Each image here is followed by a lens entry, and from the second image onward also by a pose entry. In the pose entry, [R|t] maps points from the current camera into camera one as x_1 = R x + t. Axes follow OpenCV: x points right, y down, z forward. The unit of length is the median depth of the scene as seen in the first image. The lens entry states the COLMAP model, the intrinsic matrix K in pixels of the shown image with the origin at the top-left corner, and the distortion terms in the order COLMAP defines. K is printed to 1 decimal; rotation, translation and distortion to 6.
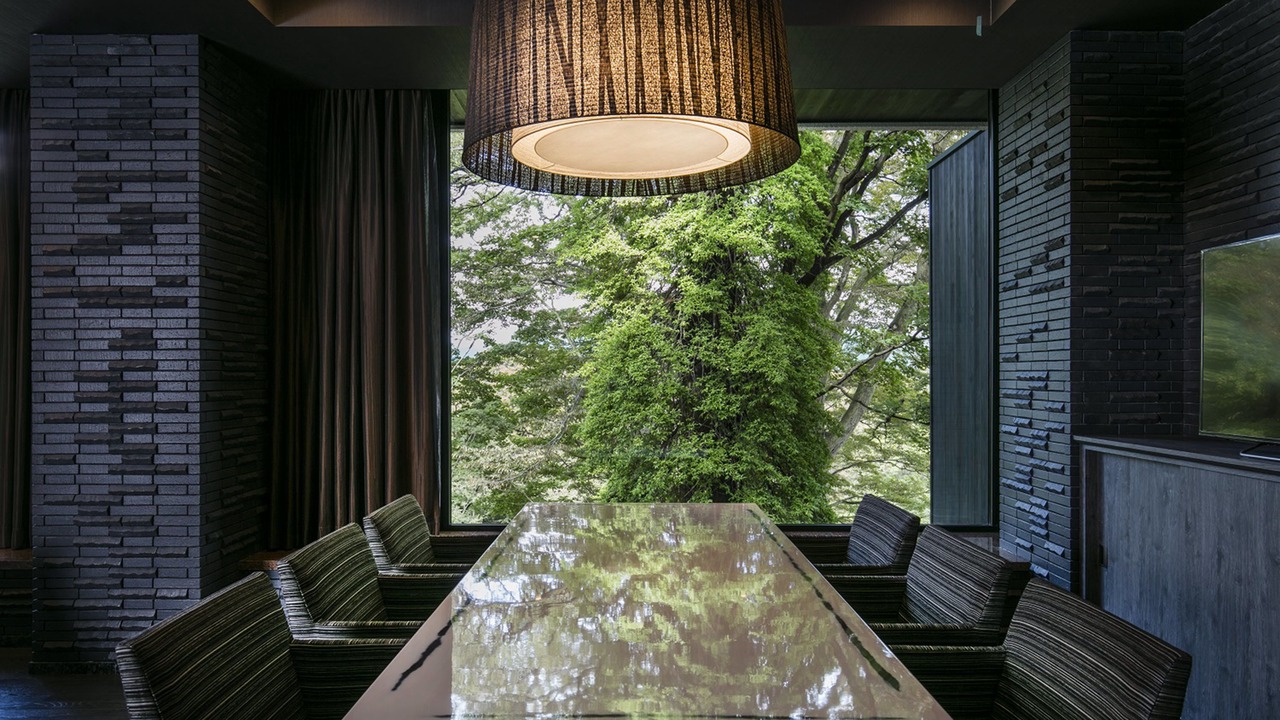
lens RADIAL K [[880.8, 0, 640.0], [0, 880.8, 360.0], [0, 0, 1]] dist [-0.005985, -0.000776]
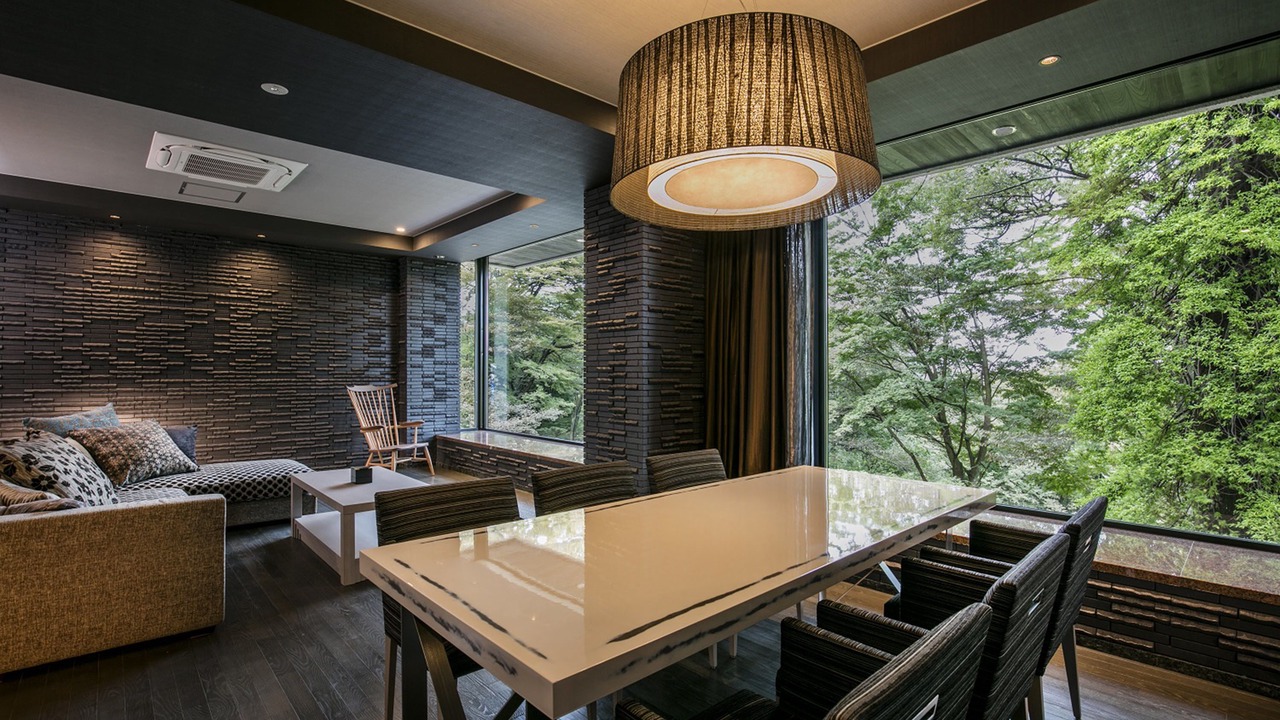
lens RADIAL K [[598.9, 0, 640.0], [0, 598.9, 360.0], [0, 0, 1]] dist [-0.023812, -0.000046]
pose [[0.682349, -0.013872, -0.730895, 0.127037], [0.006968, 0.999898, -0.012471, 0.005449], [0.730993, 0.003417, 0.682376, 0.073505]]
